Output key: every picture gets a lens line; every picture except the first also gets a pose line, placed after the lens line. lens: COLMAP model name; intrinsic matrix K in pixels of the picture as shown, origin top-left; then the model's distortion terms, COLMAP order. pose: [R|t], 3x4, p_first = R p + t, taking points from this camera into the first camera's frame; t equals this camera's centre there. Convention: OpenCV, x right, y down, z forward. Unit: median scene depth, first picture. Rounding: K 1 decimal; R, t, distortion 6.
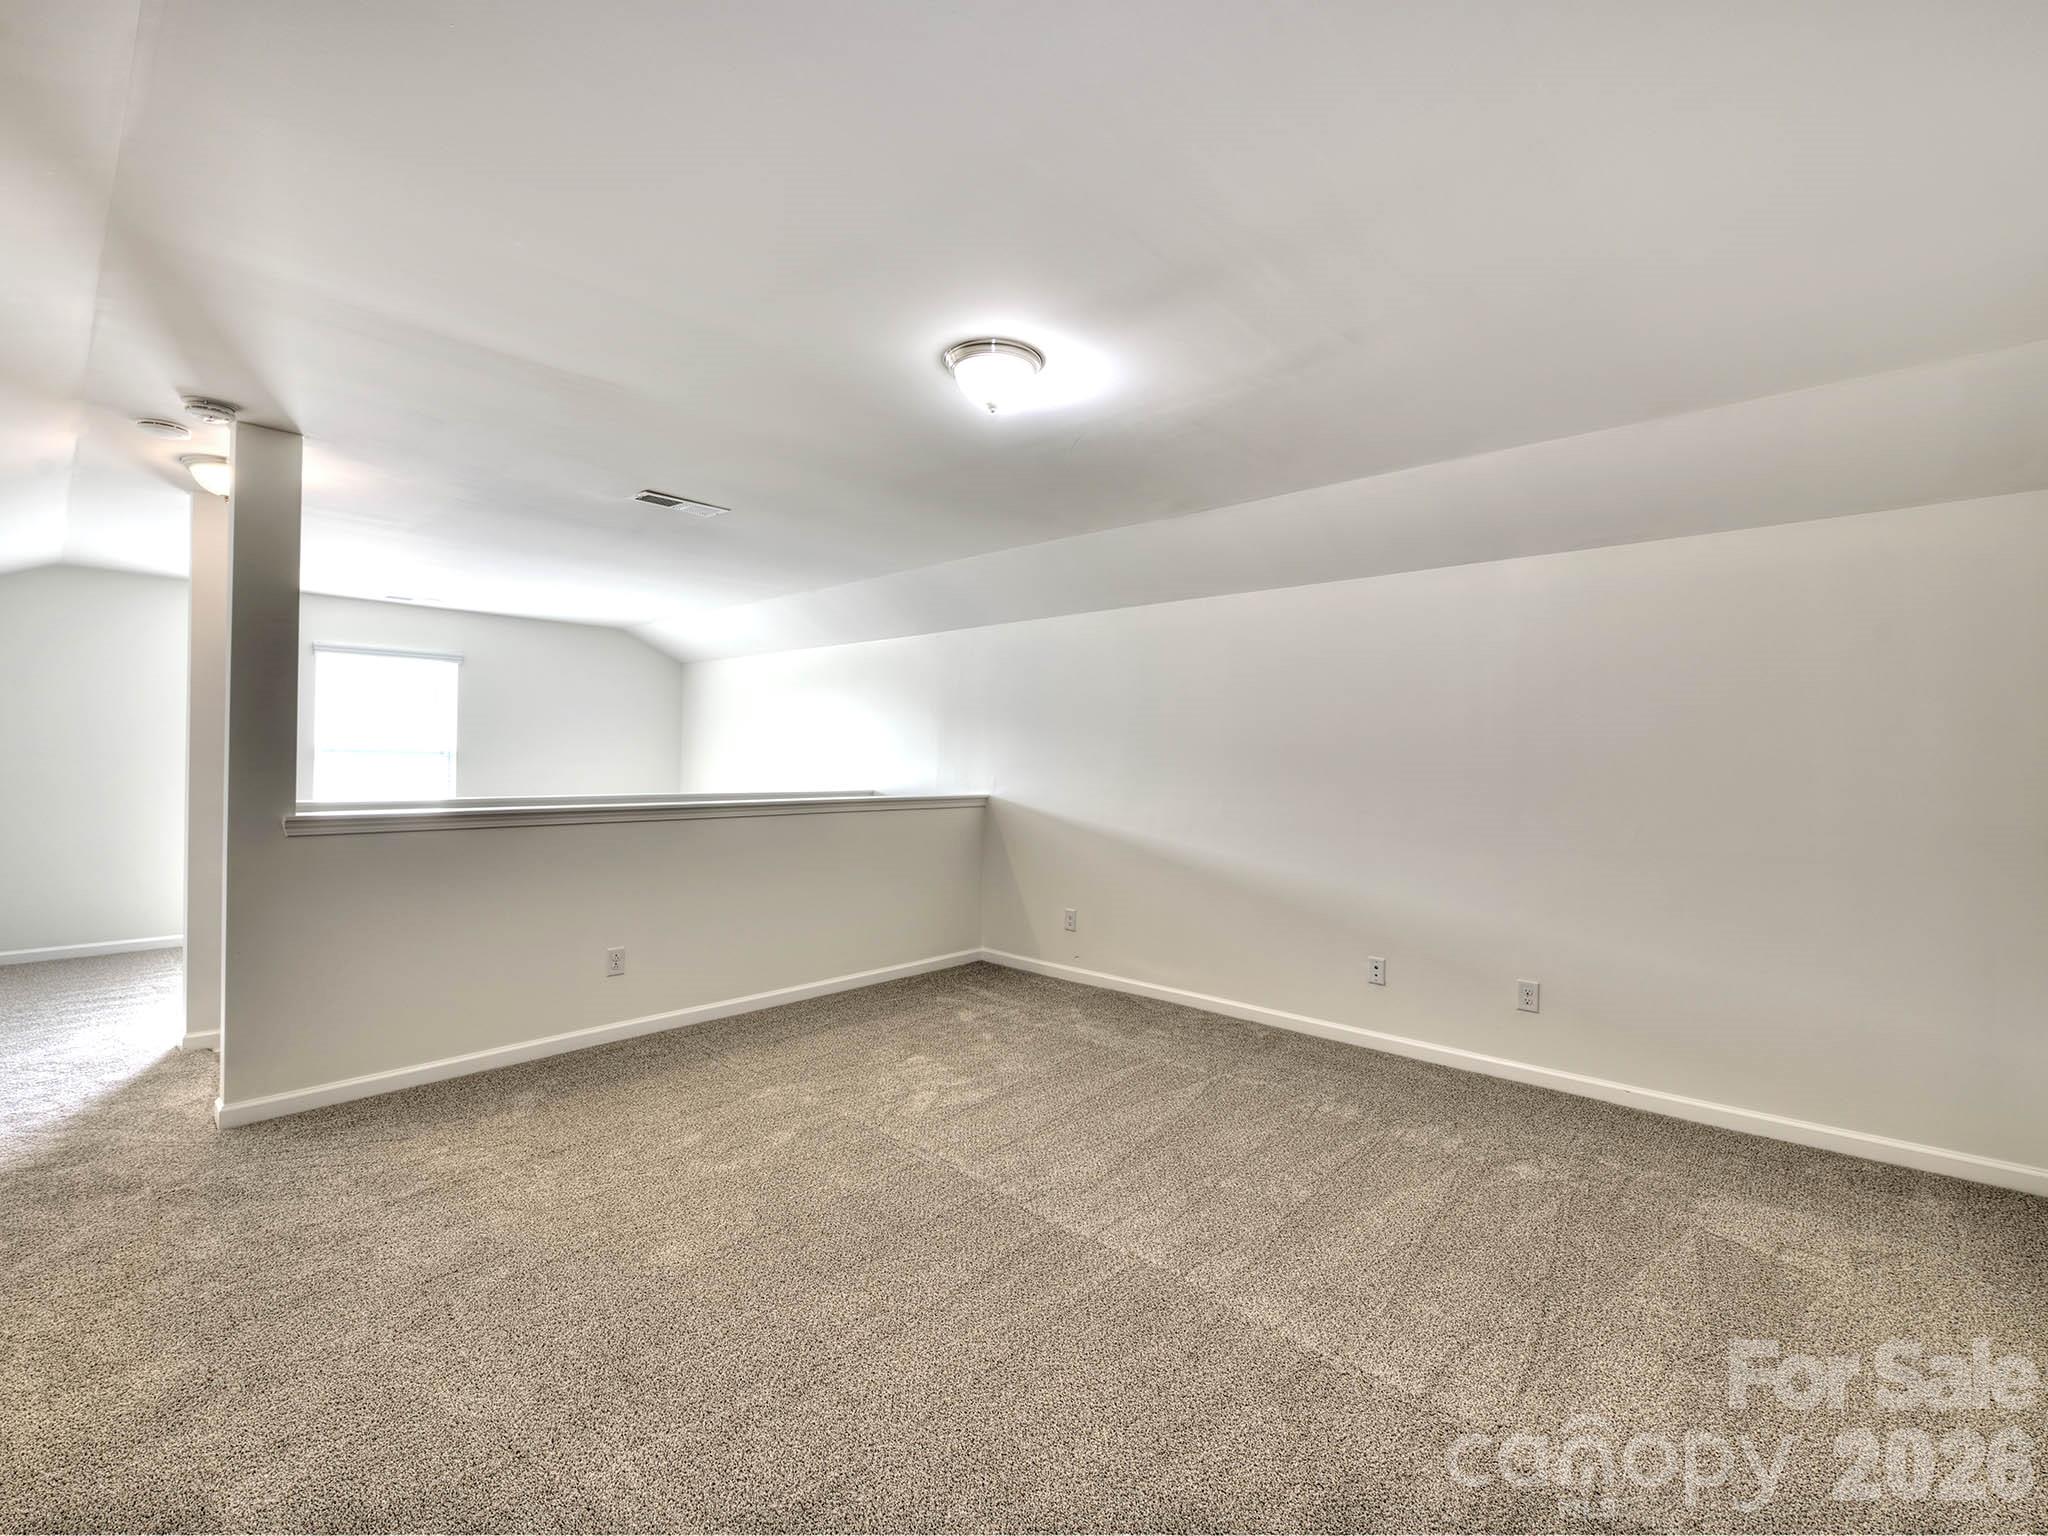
lens RADIAL K [[909.0, 0, 1019.1], [0, 909.0, 756.9], [0, 0, 1]] dist [0.003239, -0.004109]
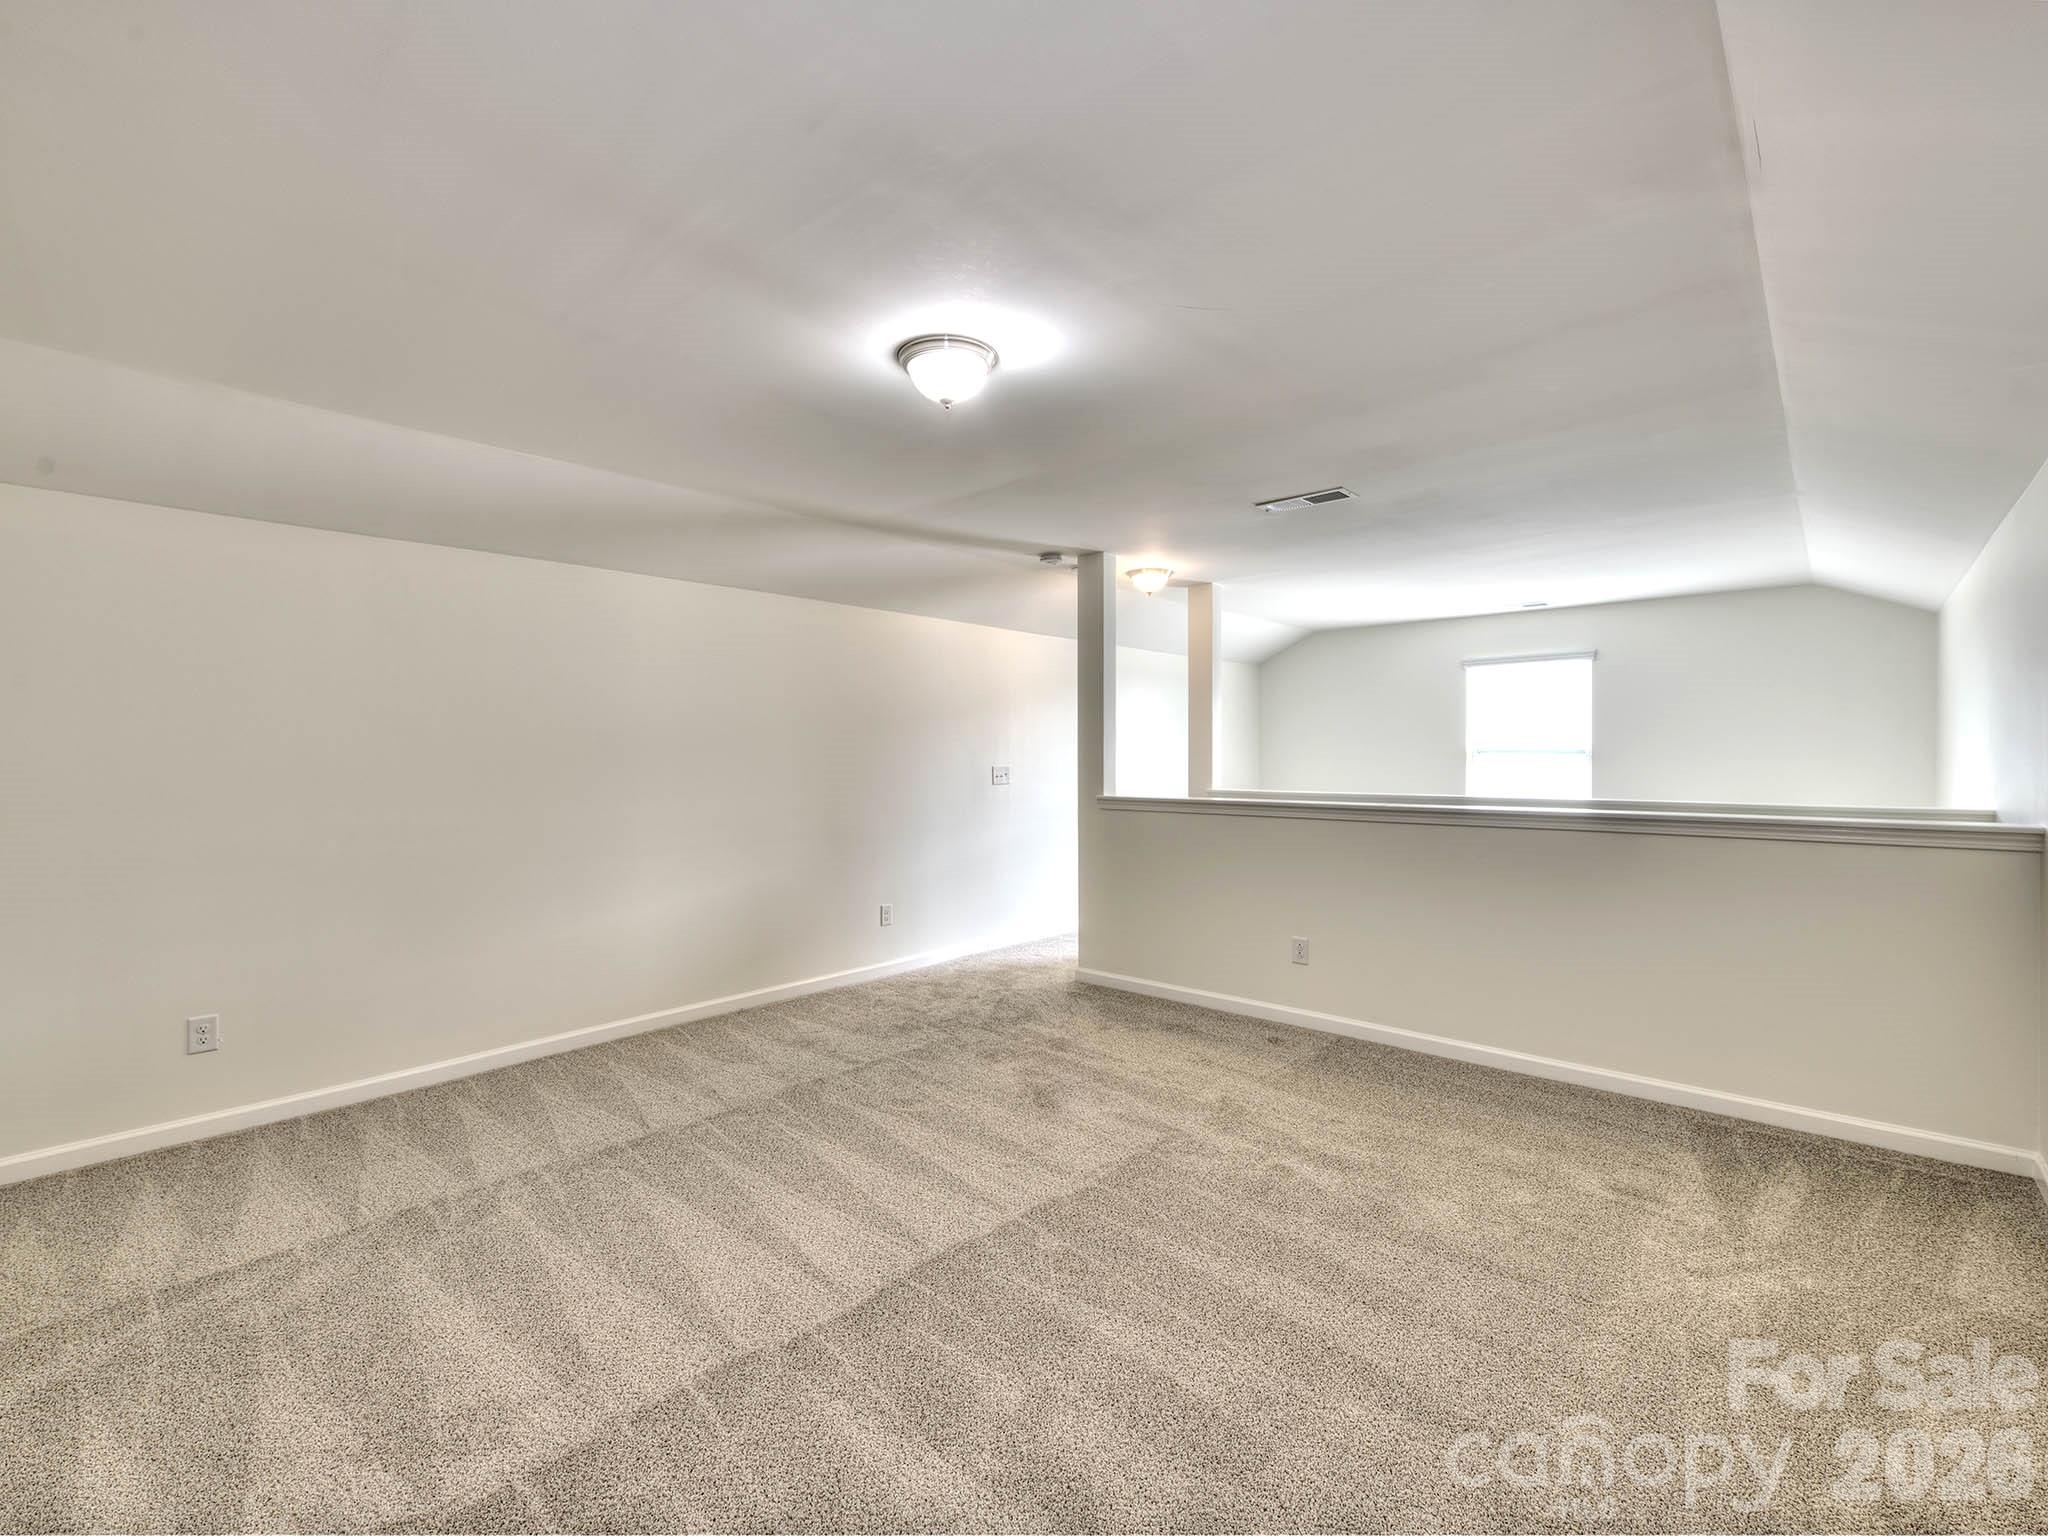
lens RADIAL K [[909.0, 0, 1019.1], [0, 909.0, 756.9], [0, 0, 1]] dist [0.003239, -0.004109]
pose [[-0.002773, -0.007235, -0.999970, 0.485161], [0.008427, 0.999938, -0.007258, 0.004364], [0.999961, -0.008447, -0.002712, 0.537548]]
